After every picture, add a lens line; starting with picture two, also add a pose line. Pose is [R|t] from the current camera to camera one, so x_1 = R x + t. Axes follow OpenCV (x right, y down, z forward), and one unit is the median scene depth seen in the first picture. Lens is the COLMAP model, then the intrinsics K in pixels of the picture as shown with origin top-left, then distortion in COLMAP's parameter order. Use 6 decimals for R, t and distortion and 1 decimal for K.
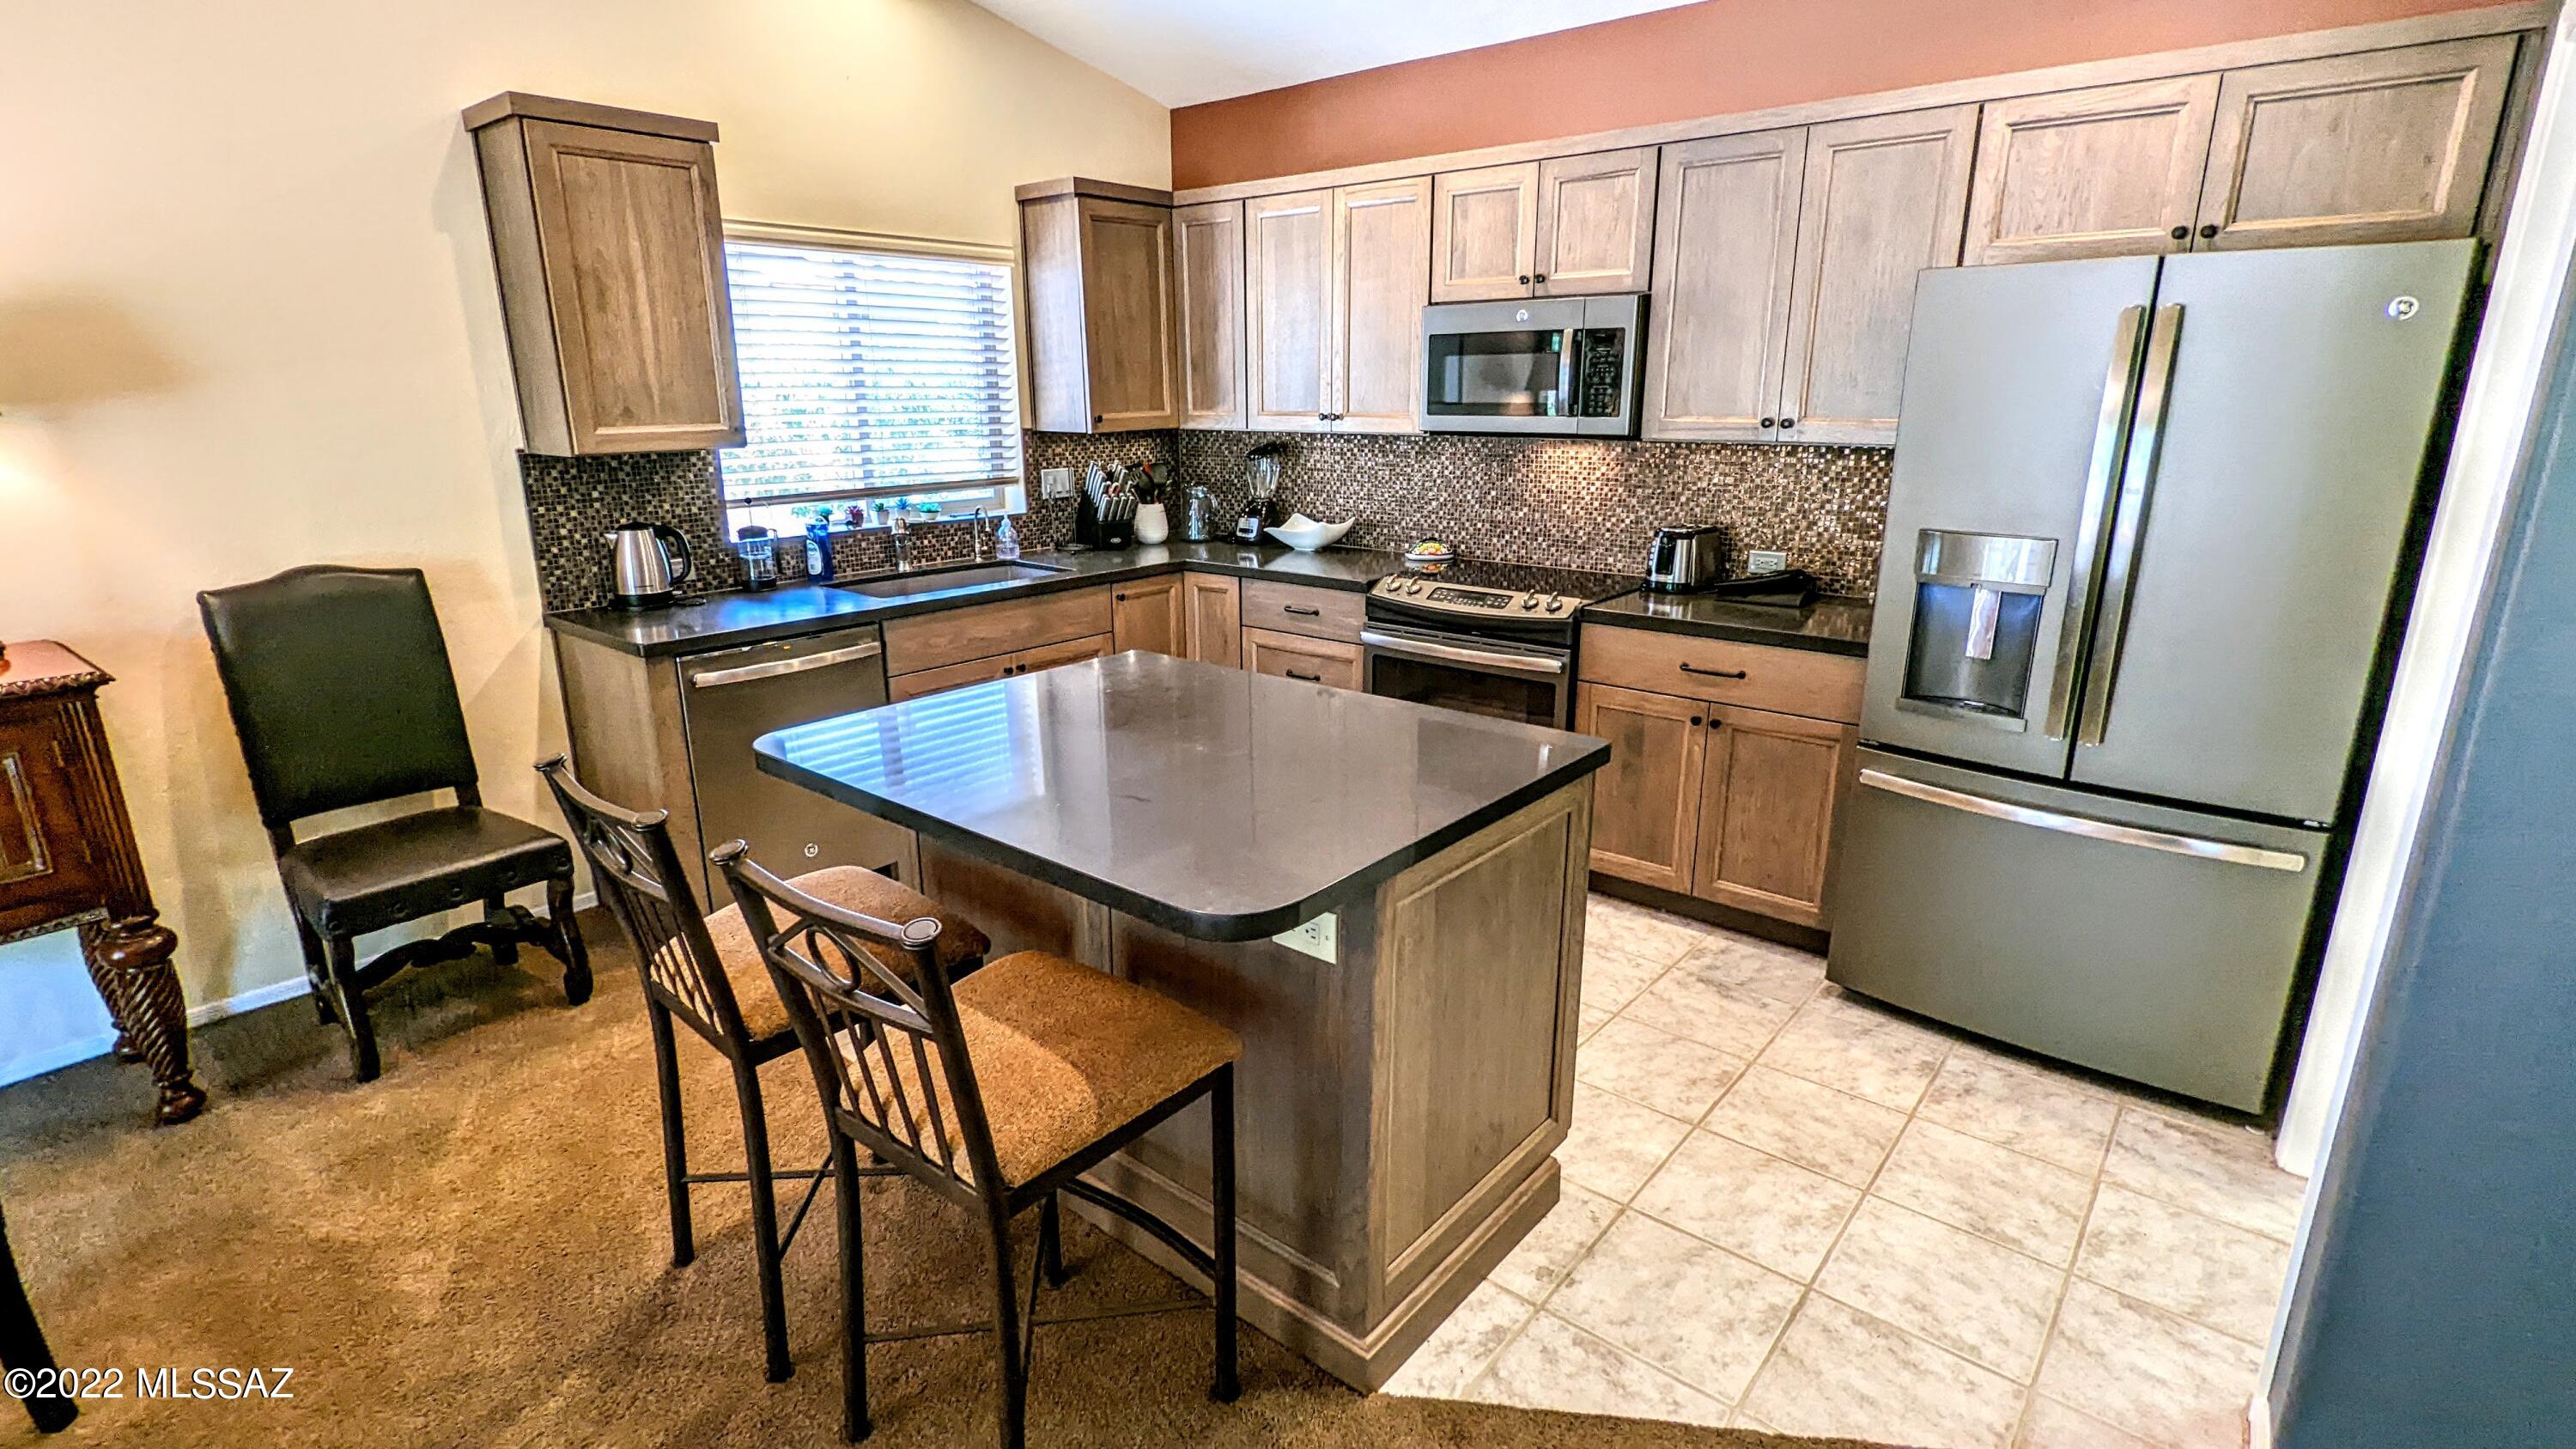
lens RADIAL K [[1218.8, 0, 1270.8], [0, 1218.8, 726.4], [0, 0, 1]] dist [-0.001113, 0.000836]
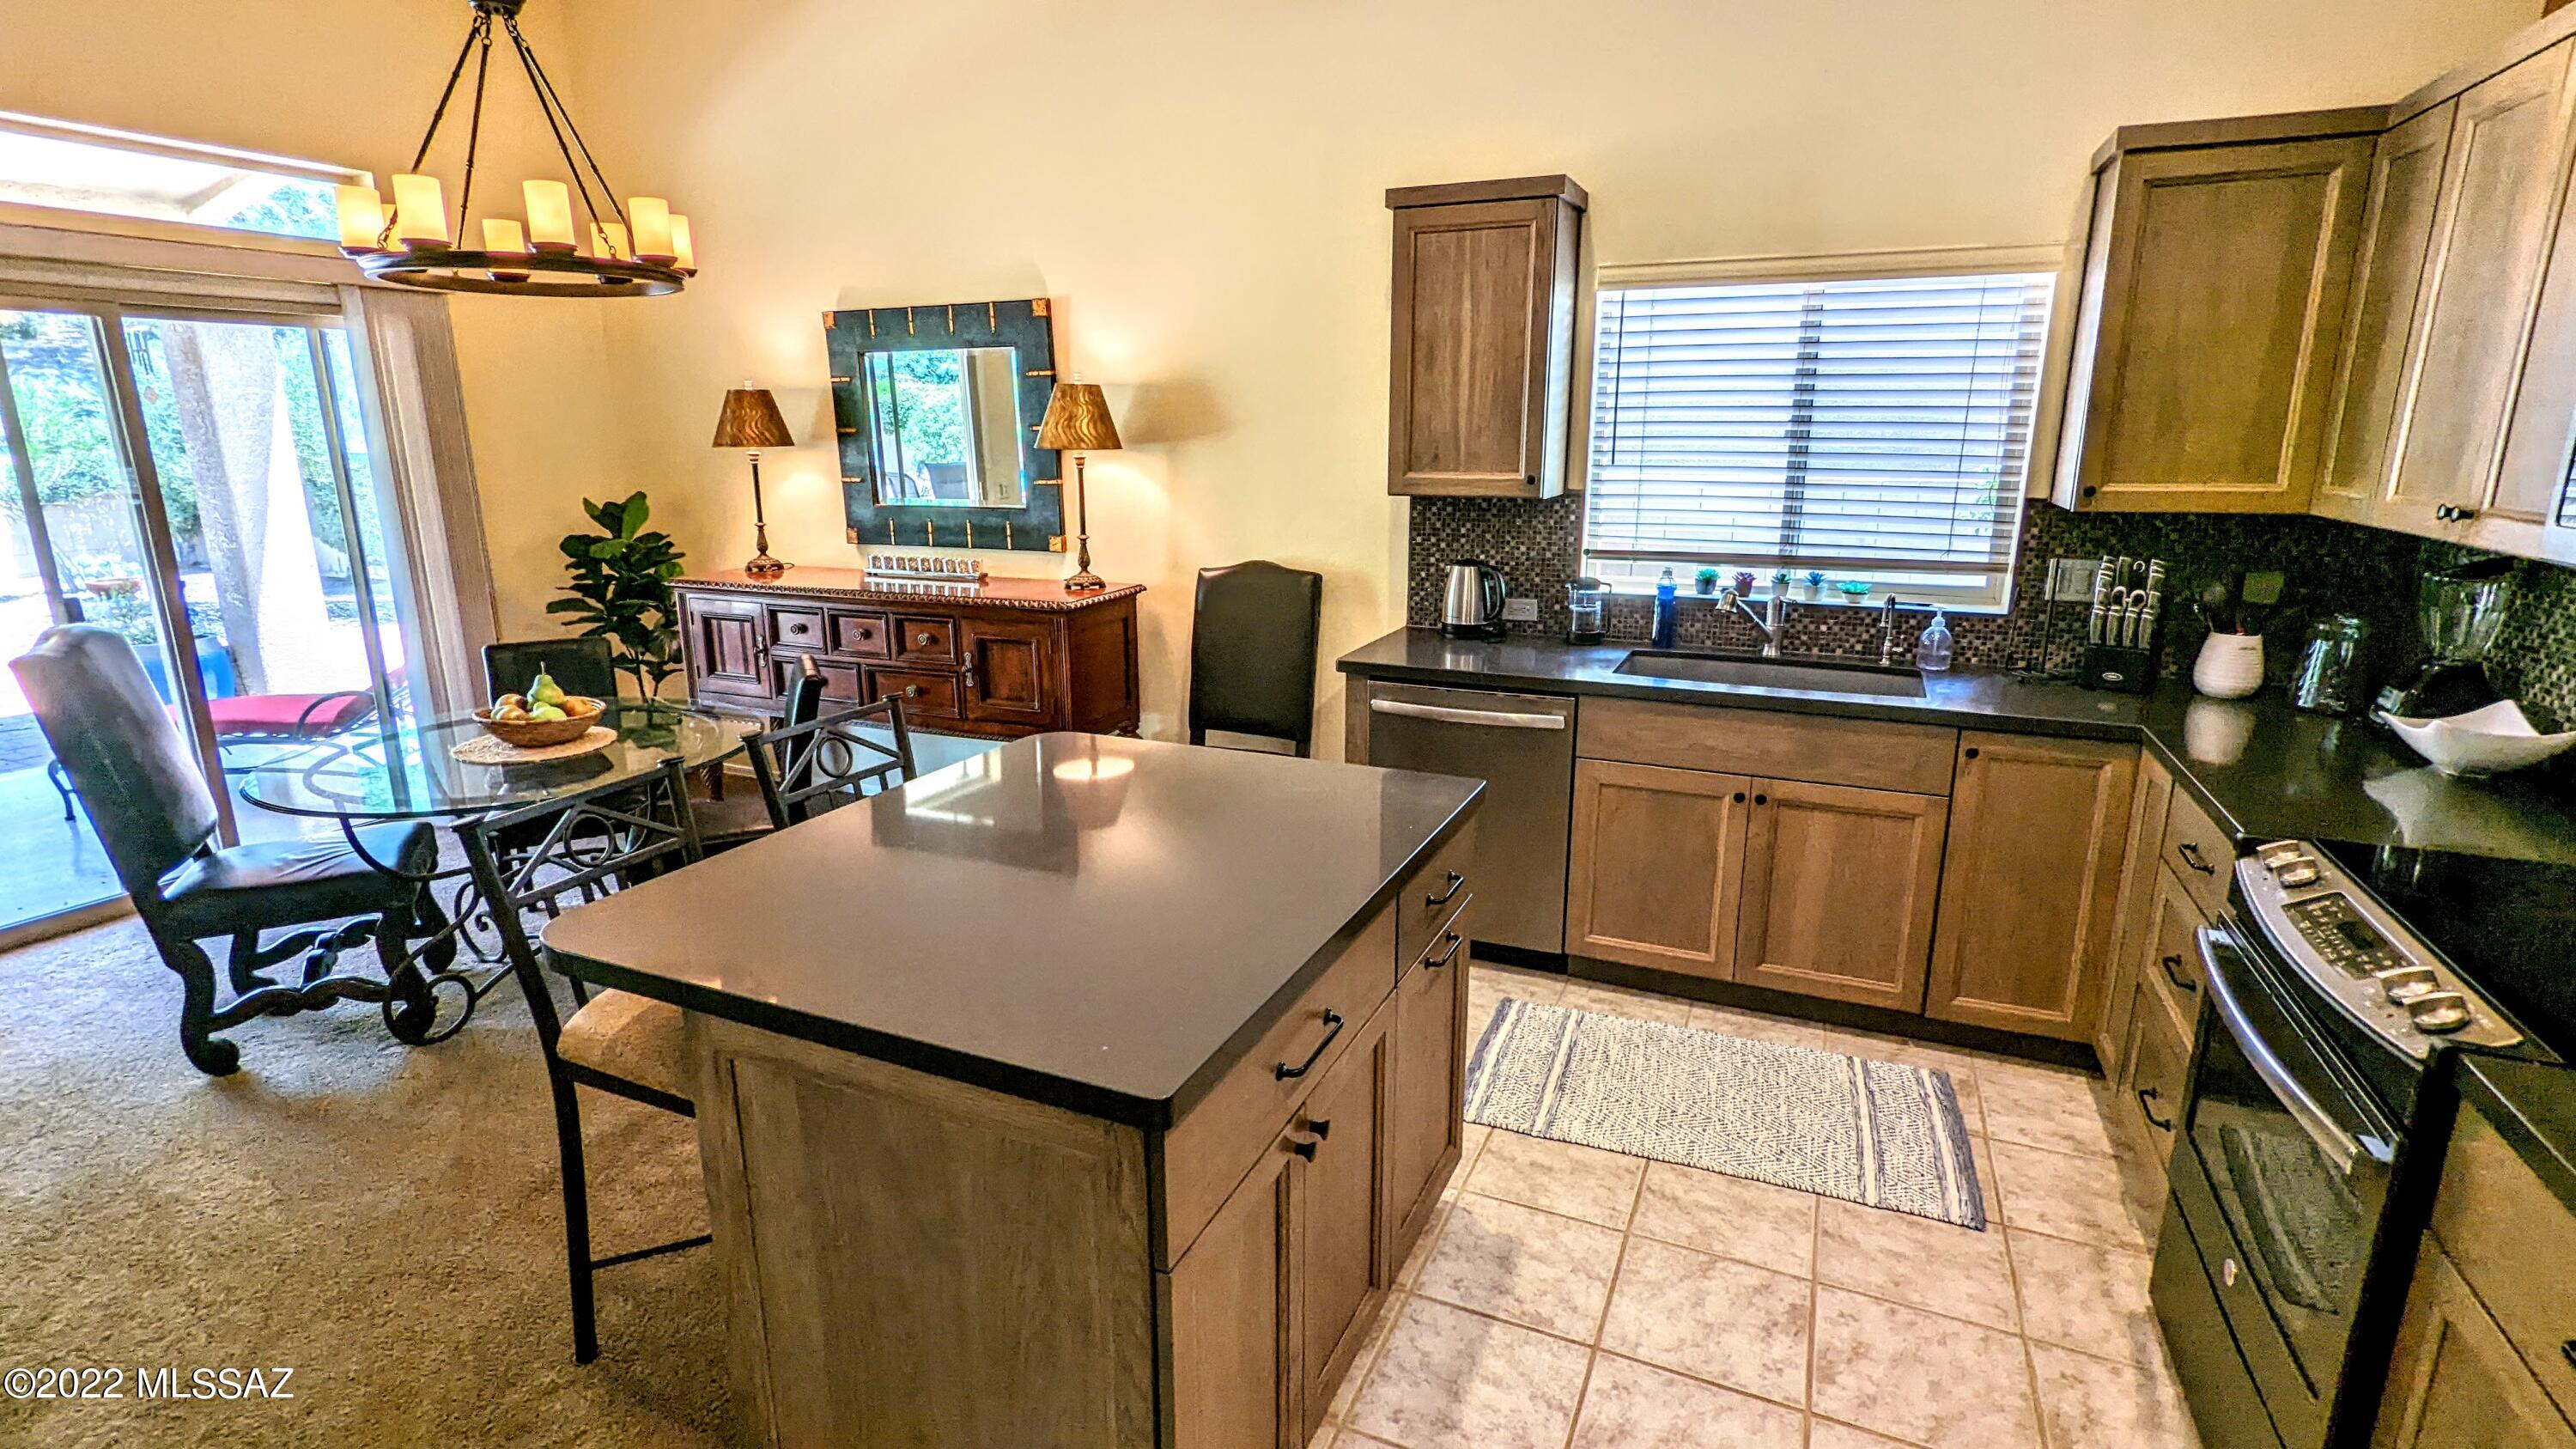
lens RADIAL K [[1218.8, 0, 1280.7], [0, 1218.8, 731.4], [0, 0, 1]] dist [-0.001113, 0.000836]
pose [[0.277161, 0.240475, -0.930244, 0.492917], [-0.260811, 0.950652, 0.168043, -0.162744], [0.924748, 0.196043, 0.326202, 0.527489]]
